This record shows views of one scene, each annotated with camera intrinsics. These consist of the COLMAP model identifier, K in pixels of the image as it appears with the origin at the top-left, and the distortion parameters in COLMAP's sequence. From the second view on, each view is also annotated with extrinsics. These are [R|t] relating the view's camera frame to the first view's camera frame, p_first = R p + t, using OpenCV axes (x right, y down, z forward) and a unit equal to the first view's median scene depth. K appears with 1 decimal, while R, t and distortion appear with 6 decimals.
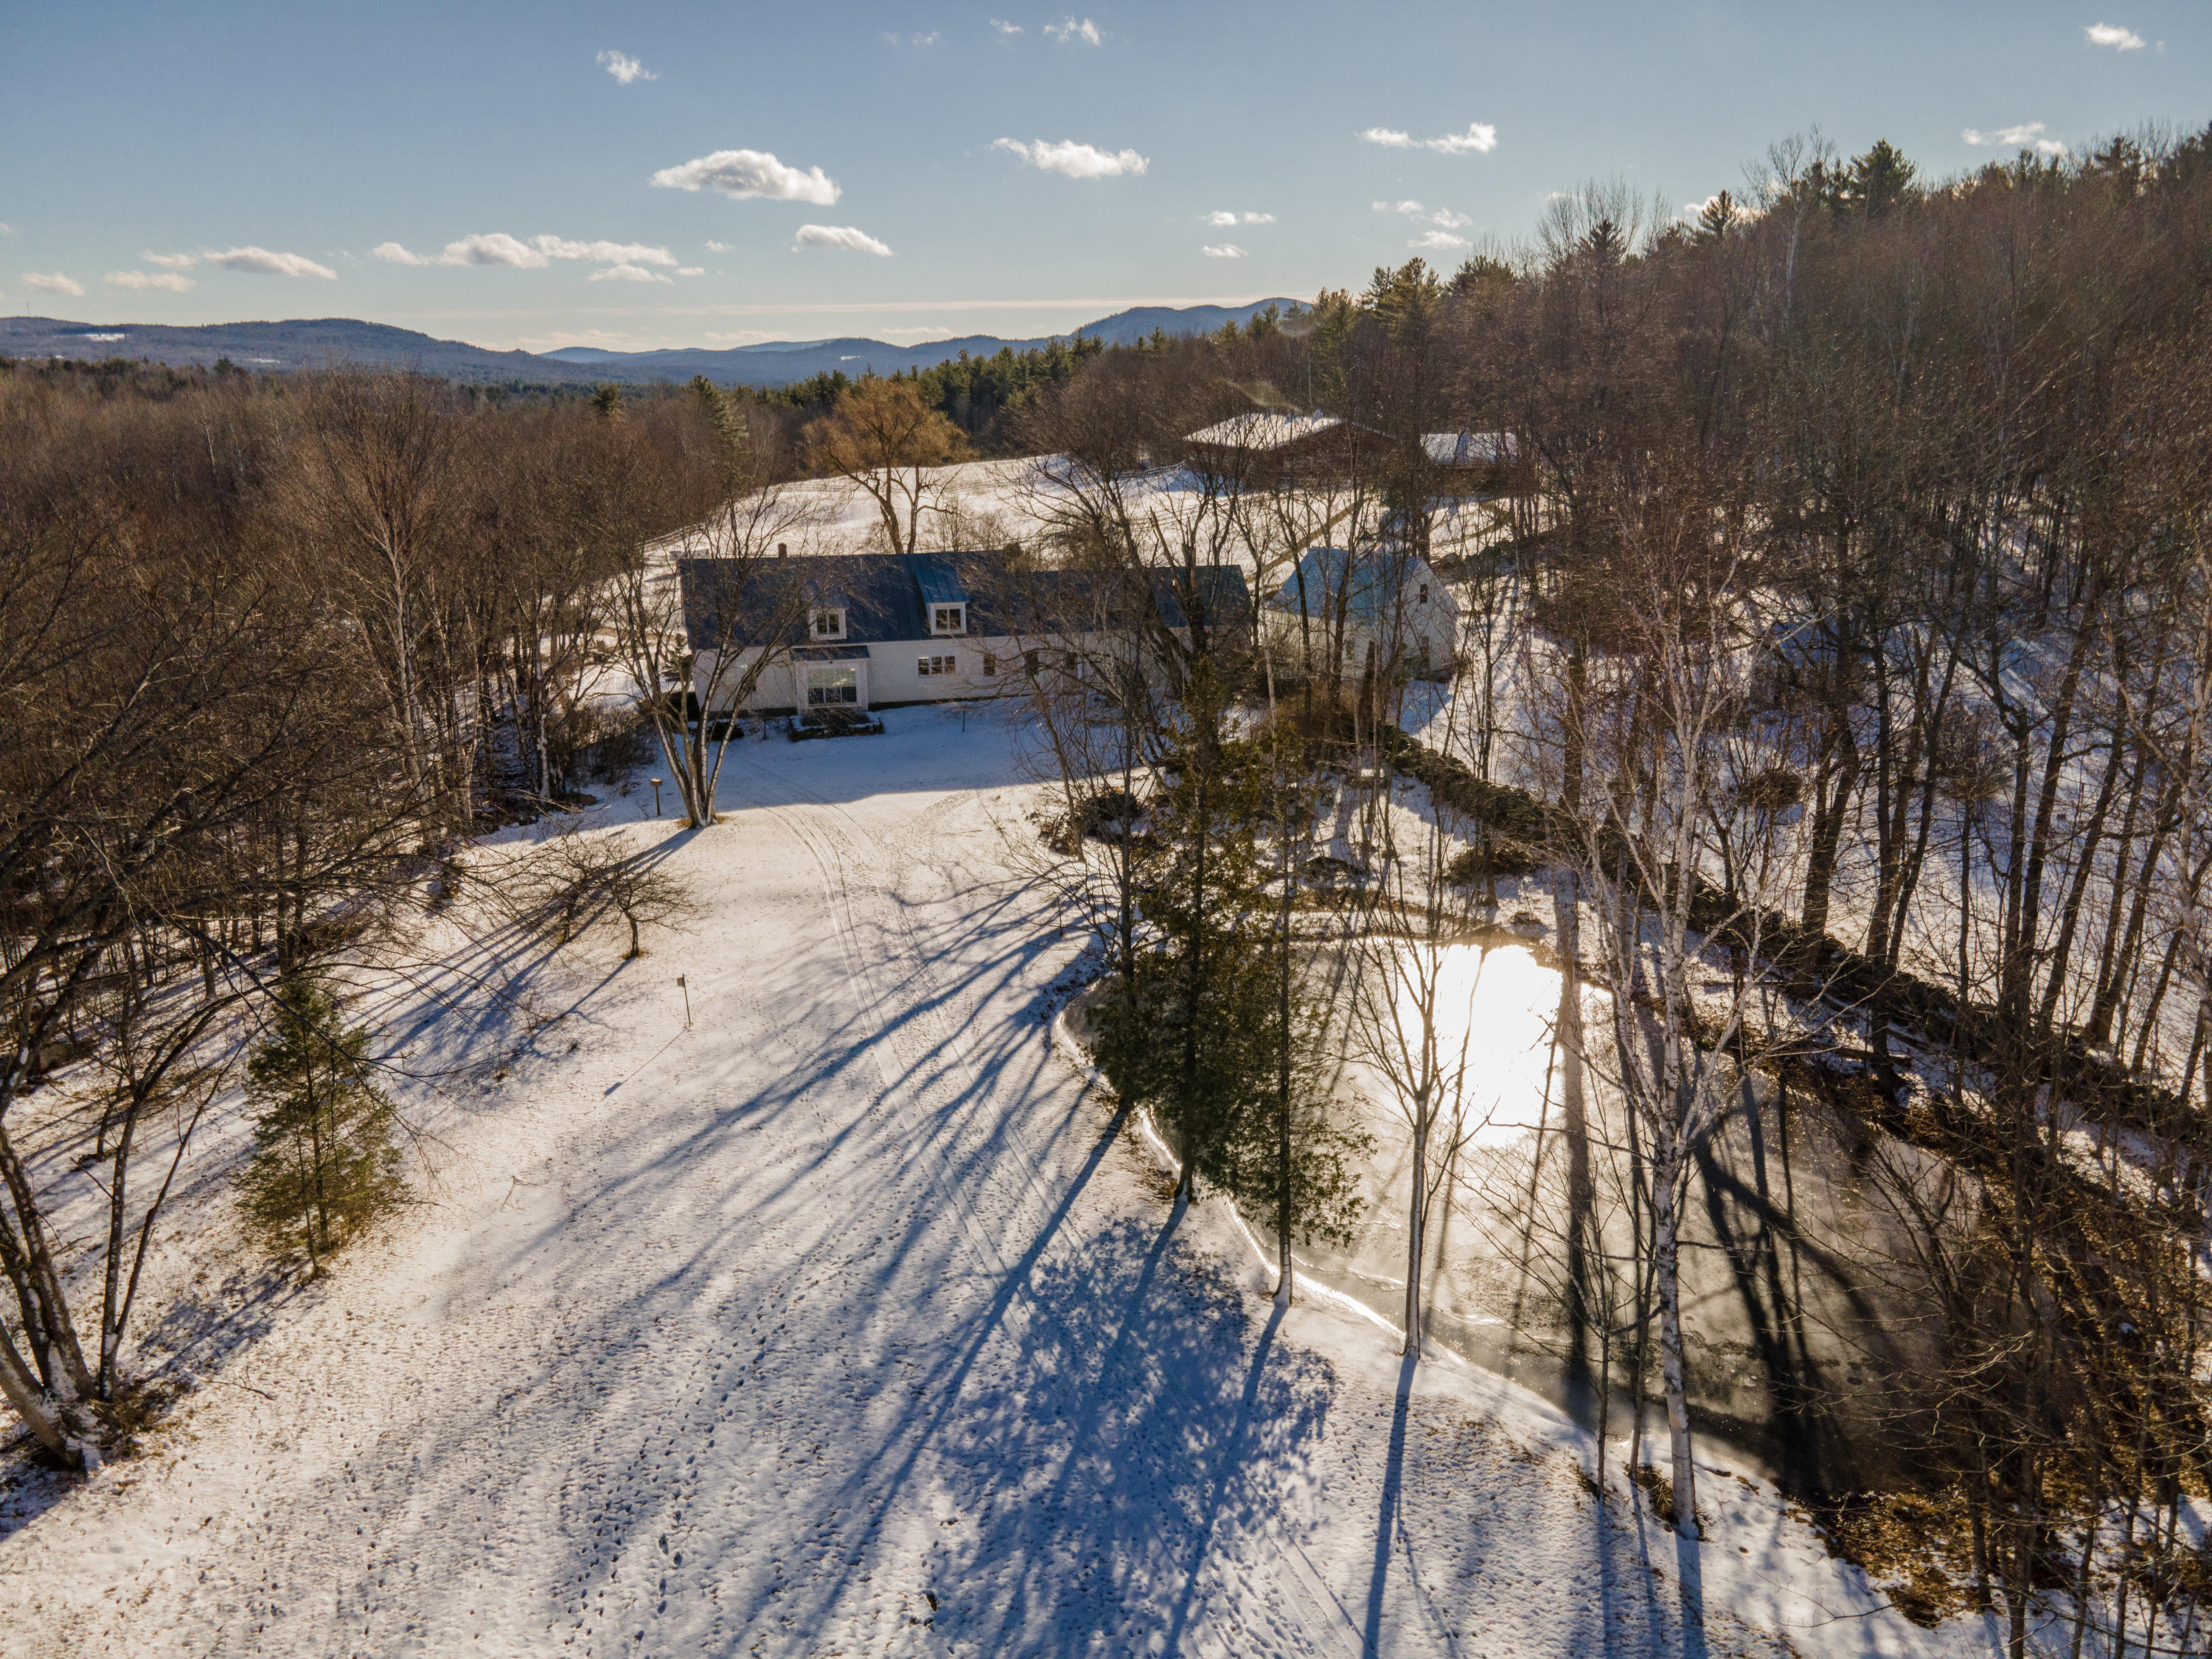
lens RADIAL K [[1601.2, 0, 1114.9], [0, 1601.2, 832.5], [0, 0, 1]] dist [0.034948, 0.018804]
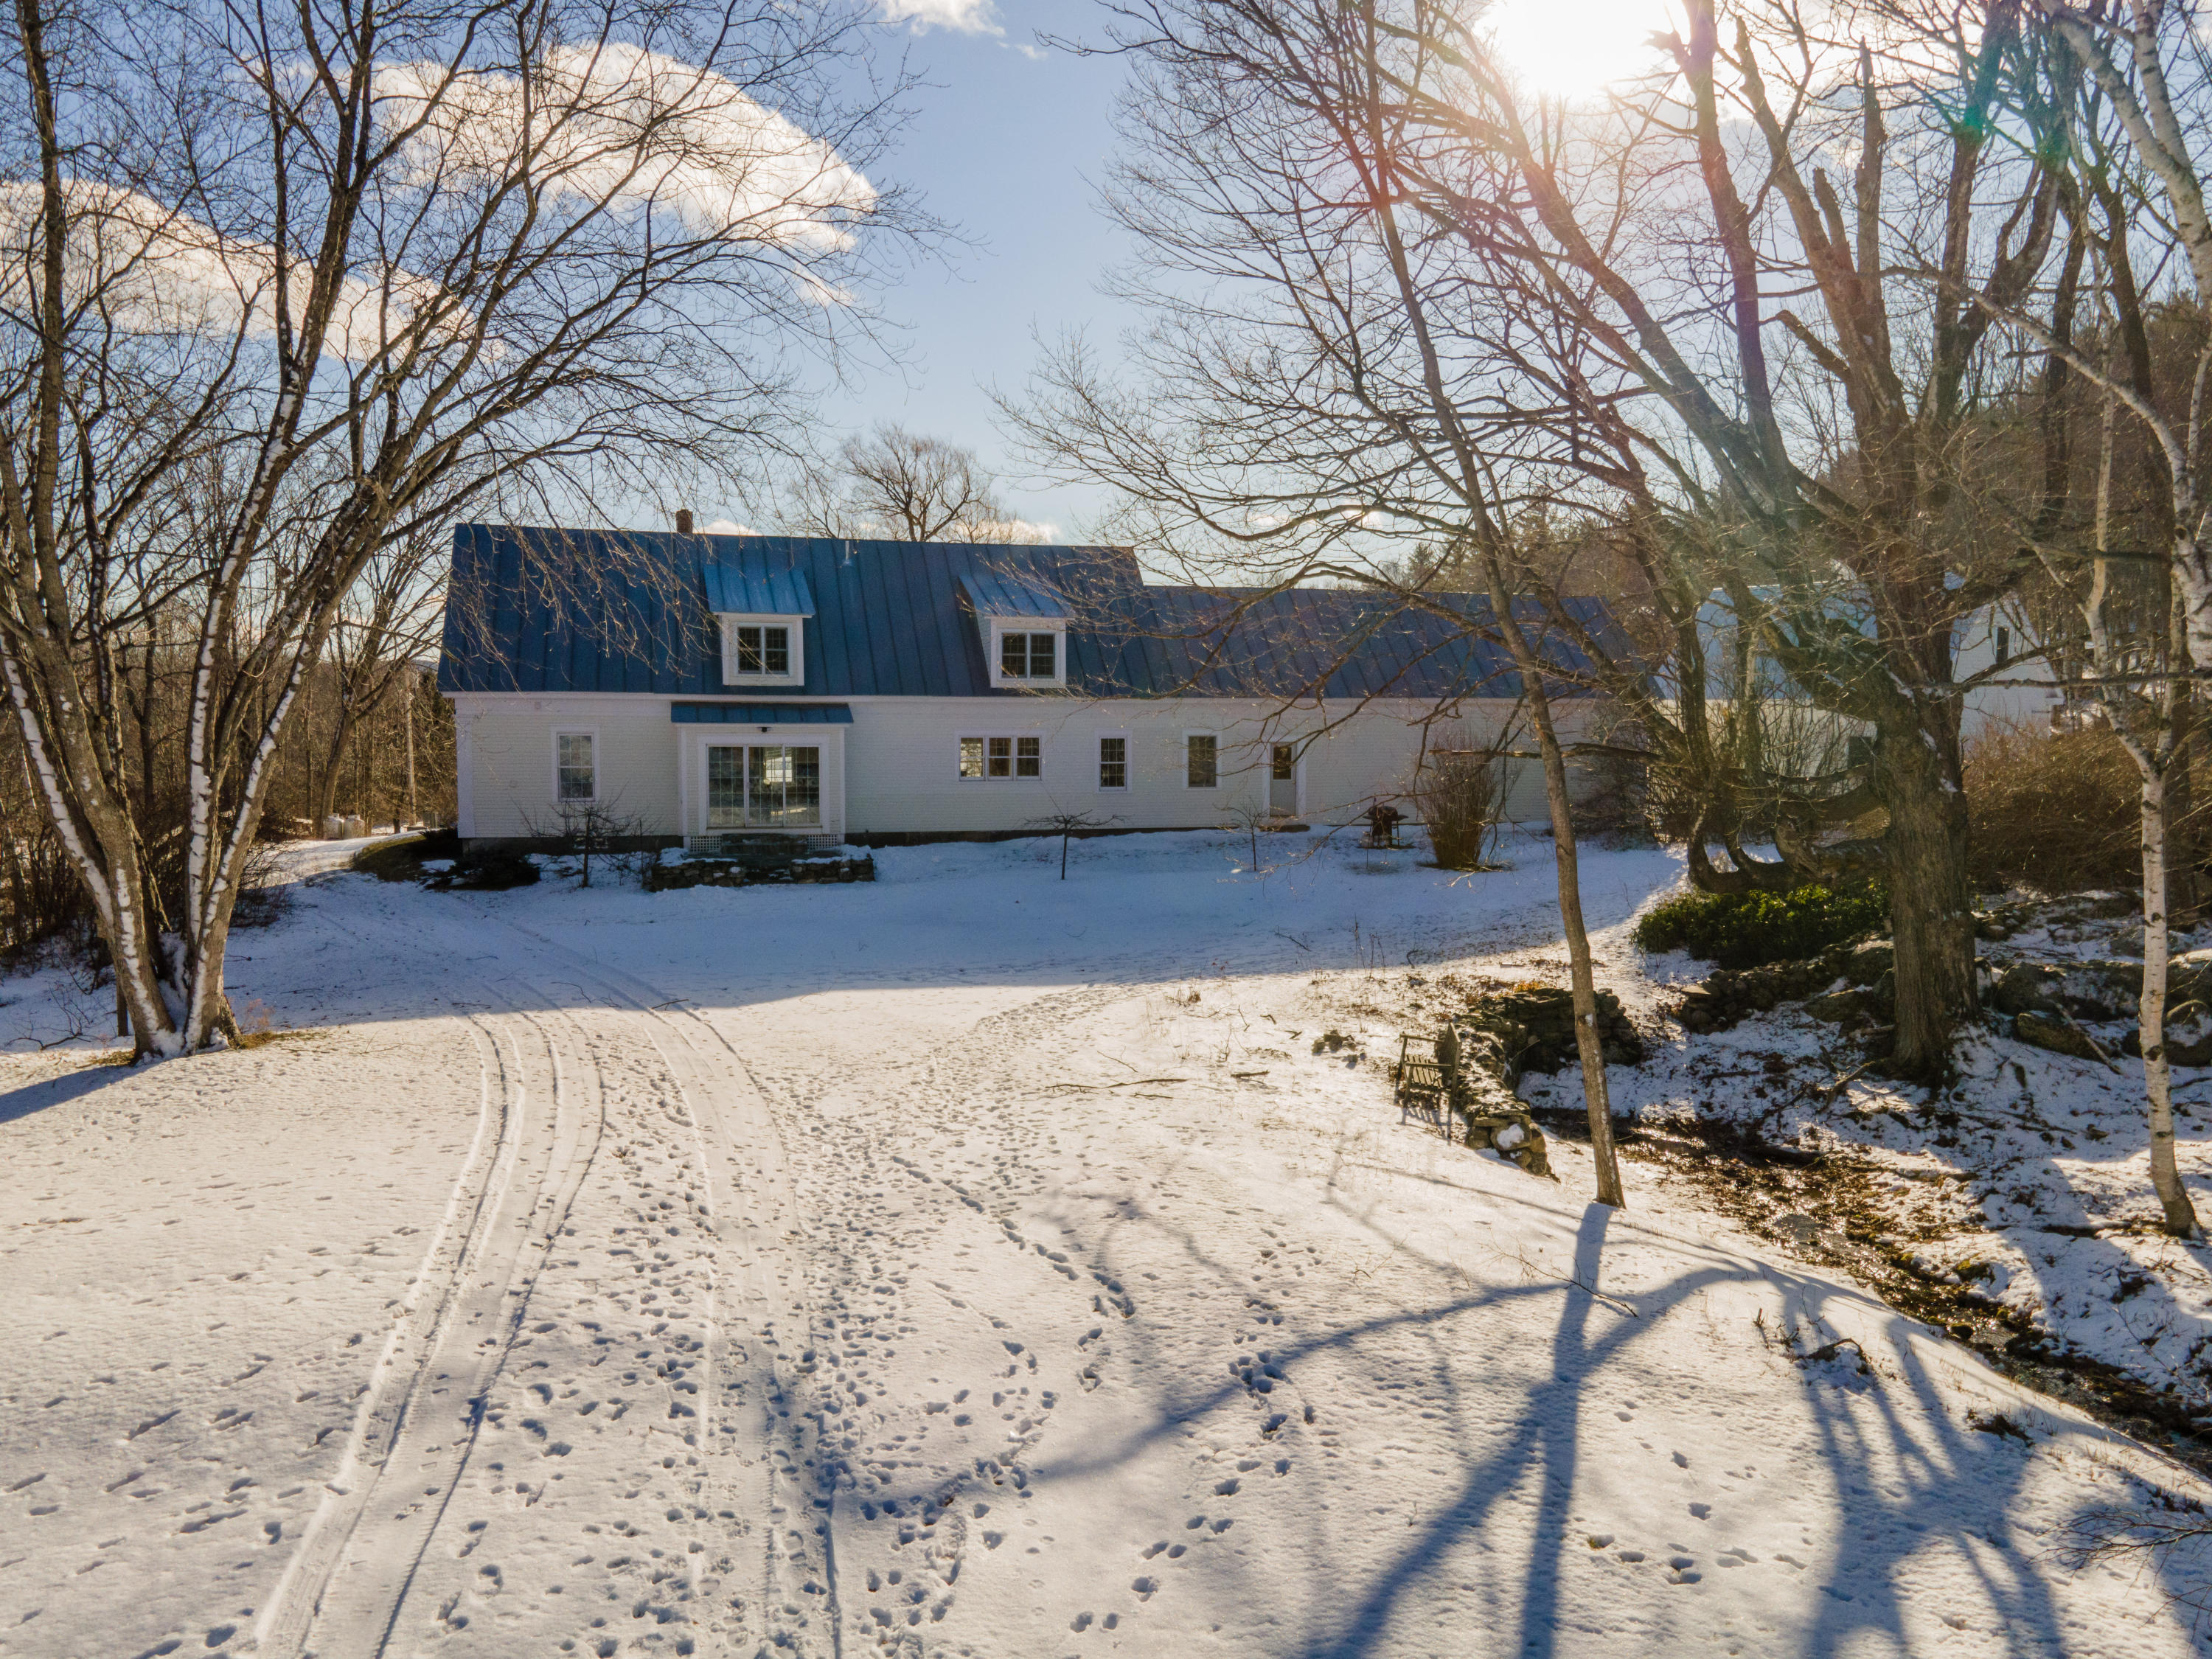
lens RADIAL K [[1601.2, 0, 1102.4], [0, 1601.2, 829.3], [0, 0, 1]] dist [0.034948, 0.018804]
pose [[0.999538, 0.013102, -0.027409, -0.071367], [-0.018505, 0.978102, -0.207303, 0.010381], [0.024092, 0.207714, 0.977893, 0.575397]]
